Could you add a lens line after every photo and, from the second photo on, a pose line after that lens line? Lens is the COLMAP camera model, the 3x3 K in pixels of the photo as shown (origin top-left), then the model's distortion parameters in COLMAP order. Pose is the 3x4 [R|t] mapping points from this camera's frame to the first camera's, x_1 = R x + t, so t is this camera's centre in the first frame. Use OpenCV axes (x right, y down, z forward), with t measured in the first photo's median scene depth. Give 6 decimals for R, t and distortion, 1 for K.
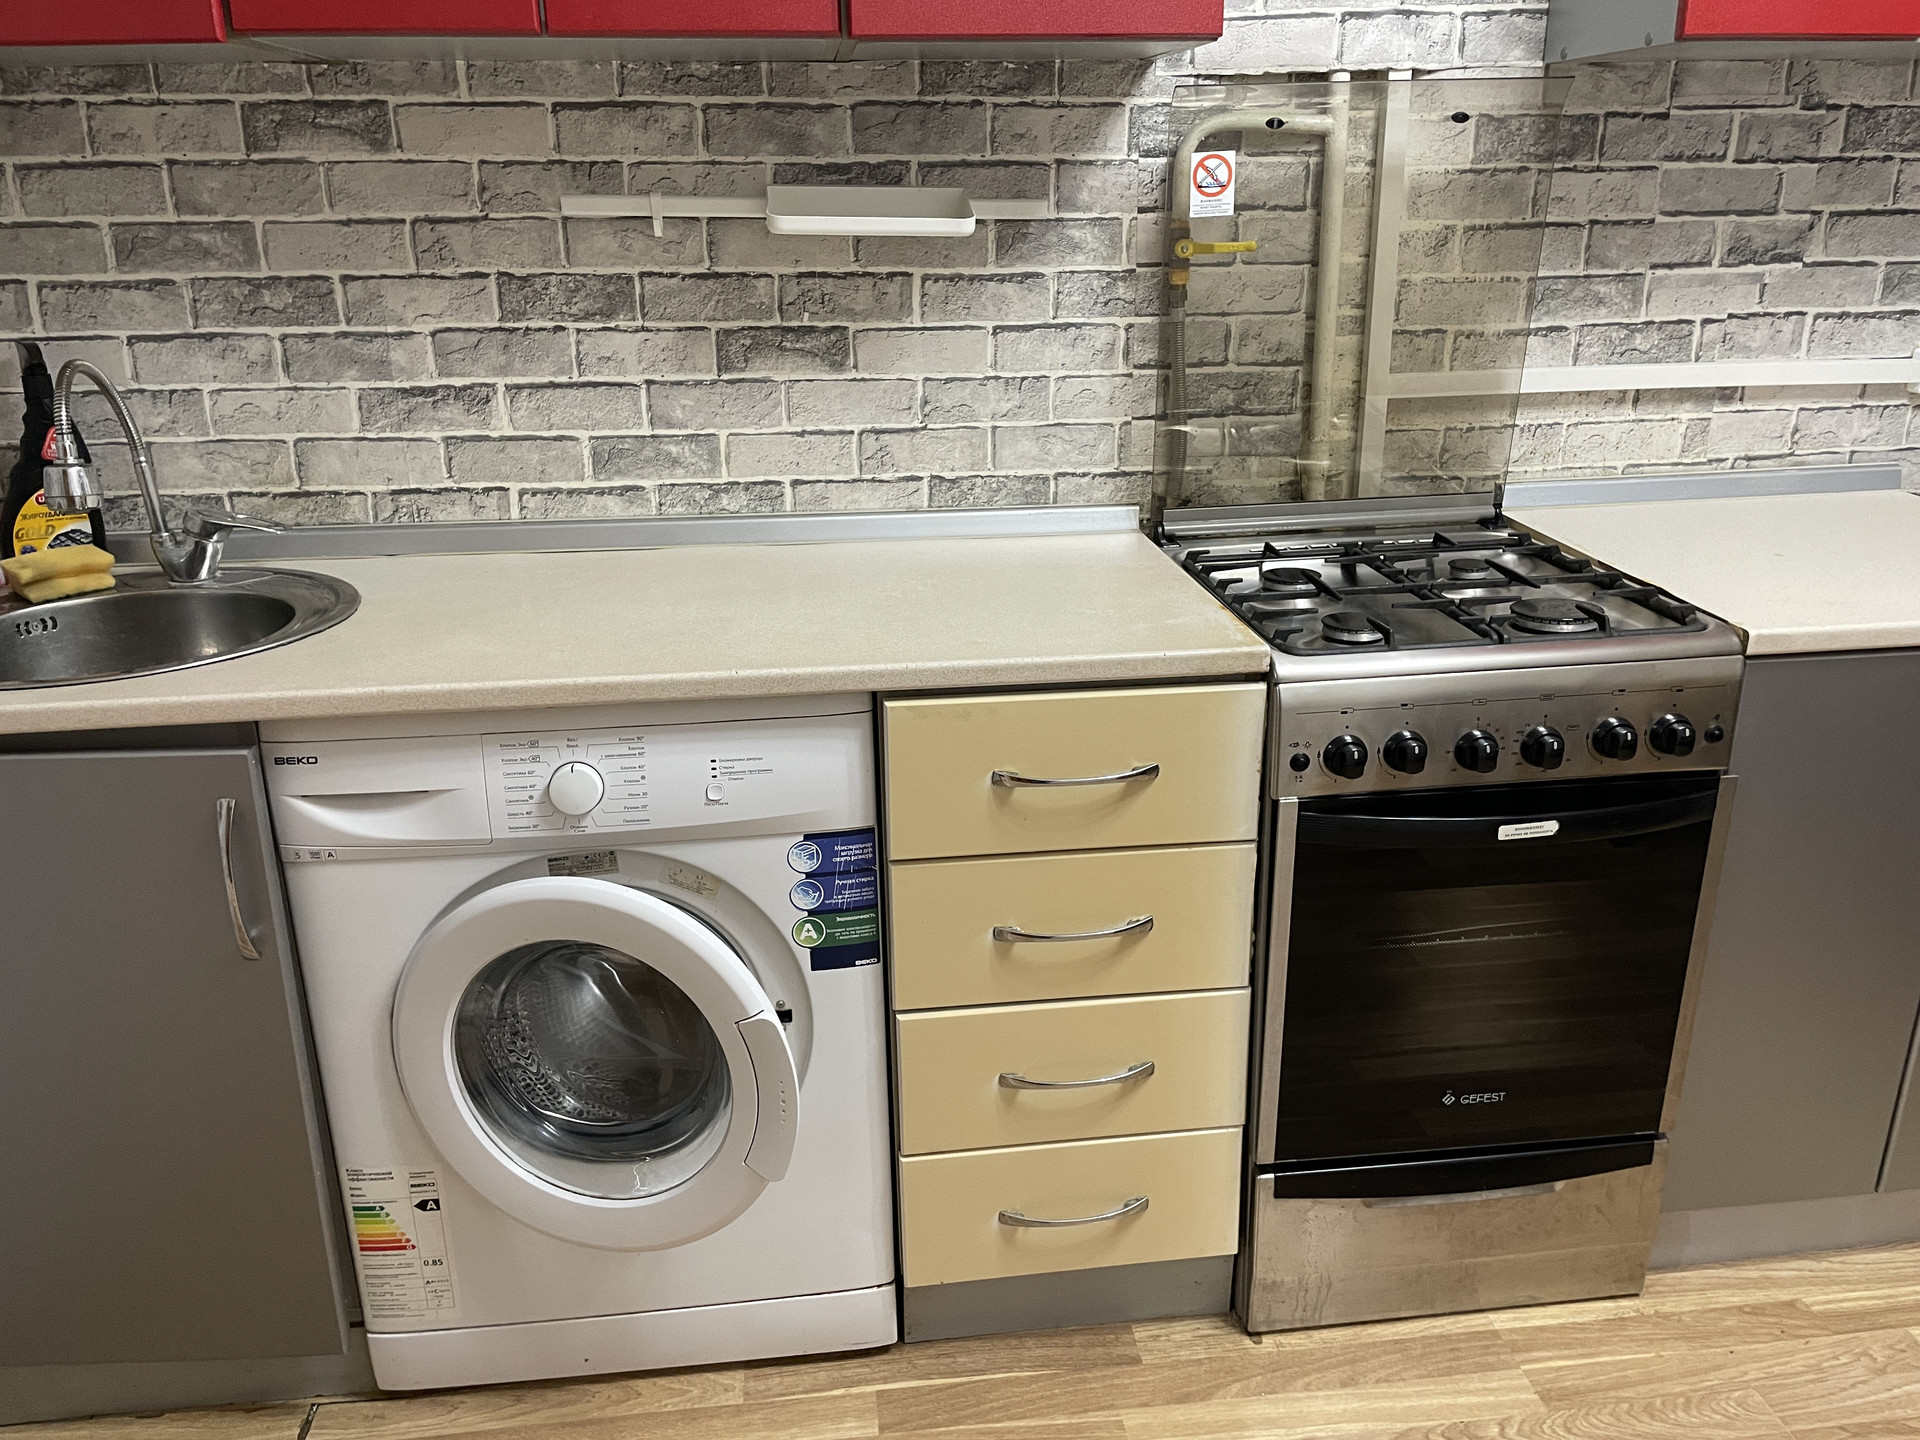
lens RADIAL K [[1452.5, 0, 975.6], [0, 1452.5, 713.6], [0, 0, 1]] dist [0.089398, -0.118042]
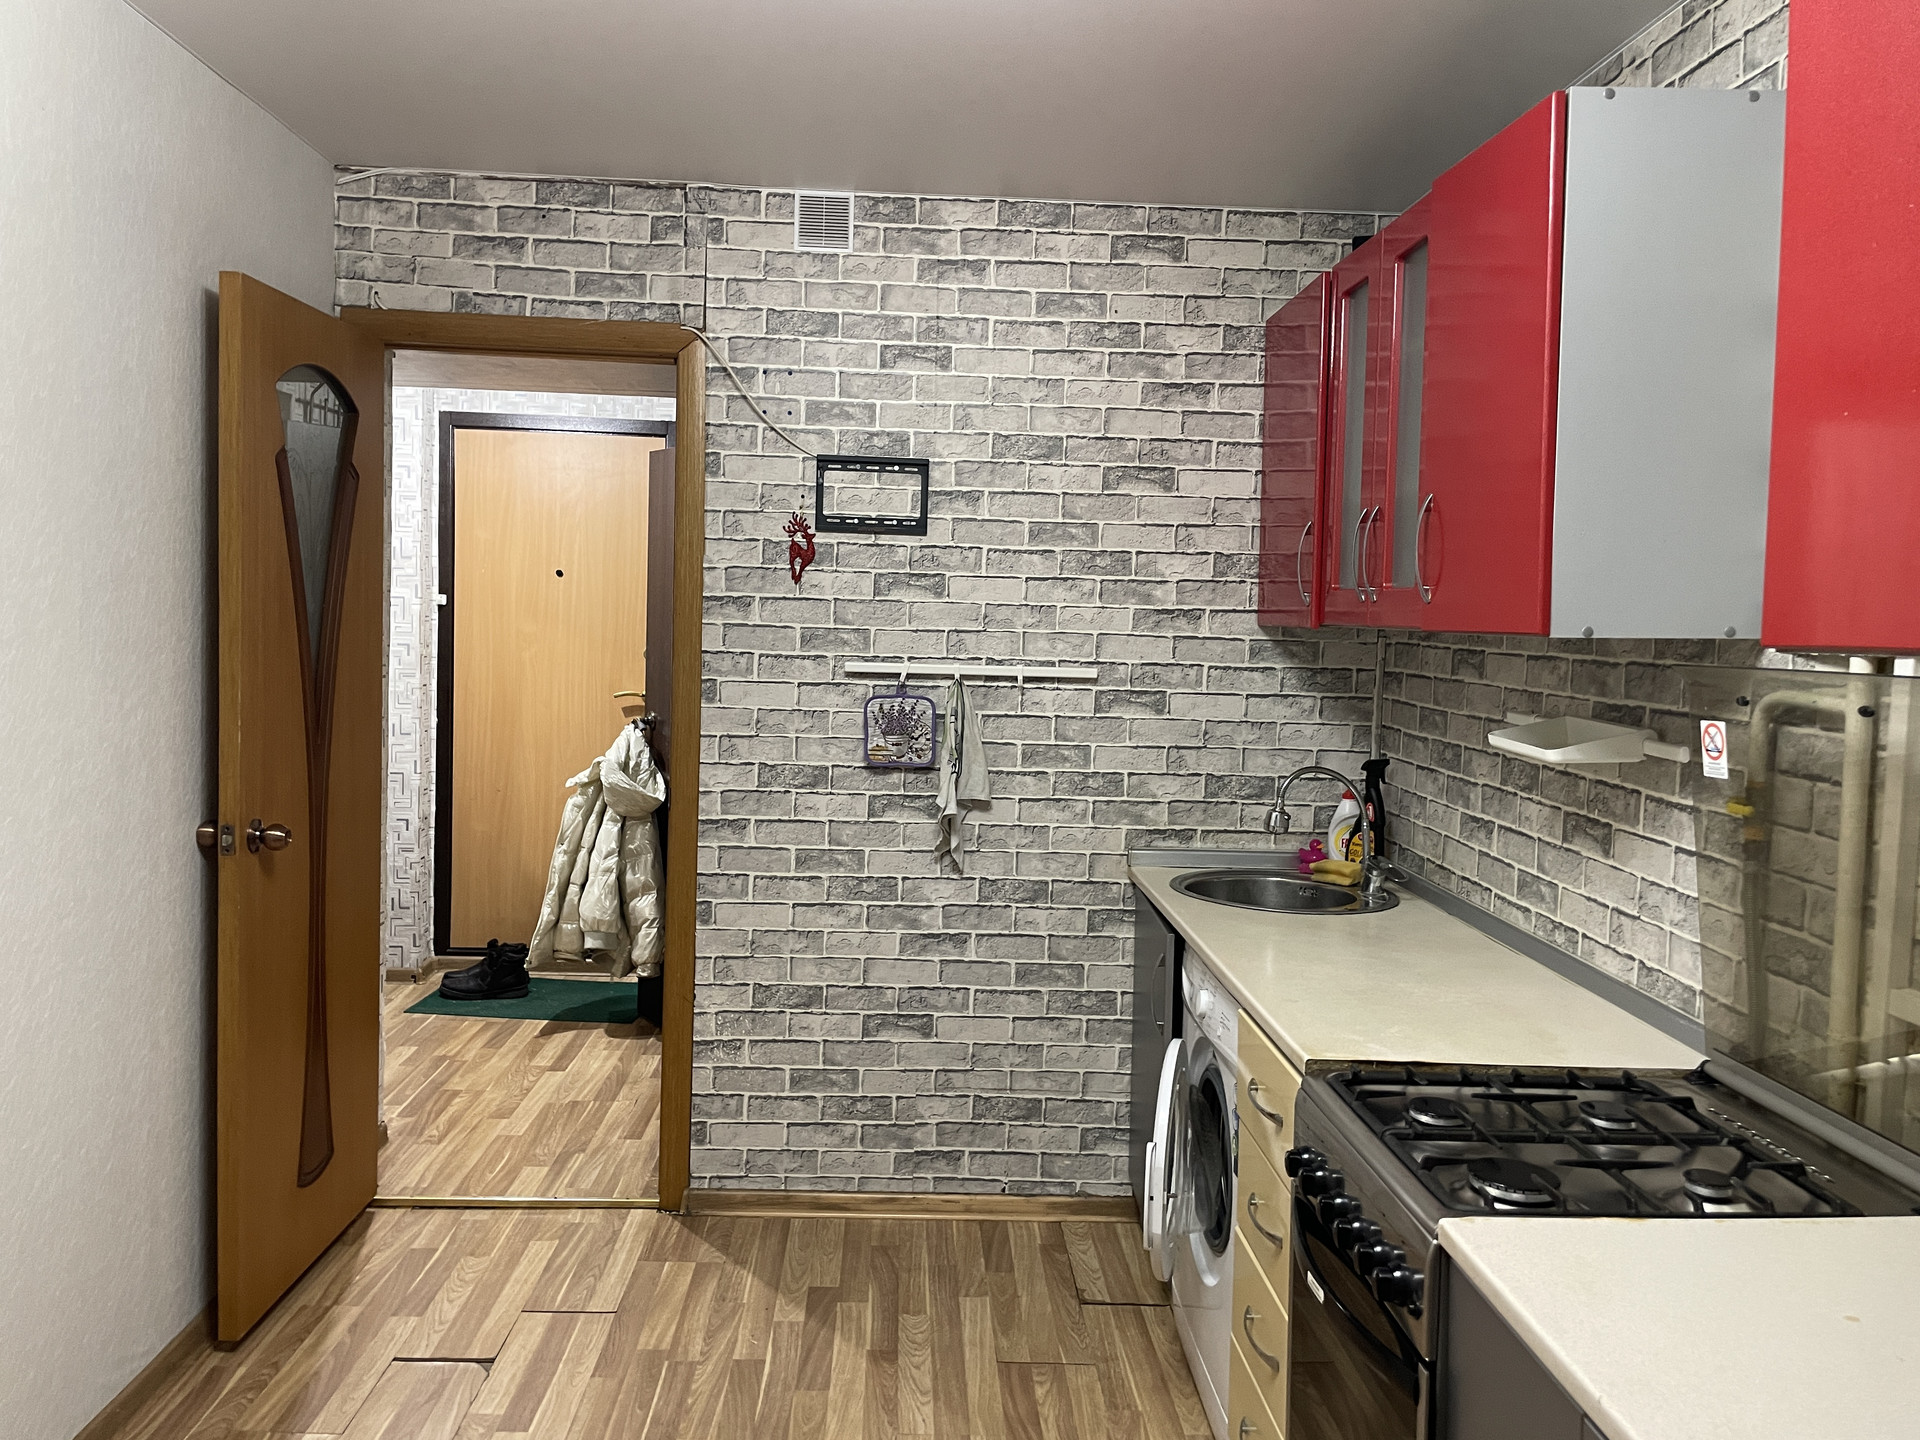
lens RADIAL K [[1446.8, 0, 946.9], [0, 1446.8, 700.4], [0, 0, 1]] dist [0.092591, -0.112908]
pose [[-0.084401, 0.072809, -0.993768, 1.216220], [-0.350345, 0.931480, 0.098000, -0.290986], [0.932810, 0.356433, -0.053110, 0.503035]]
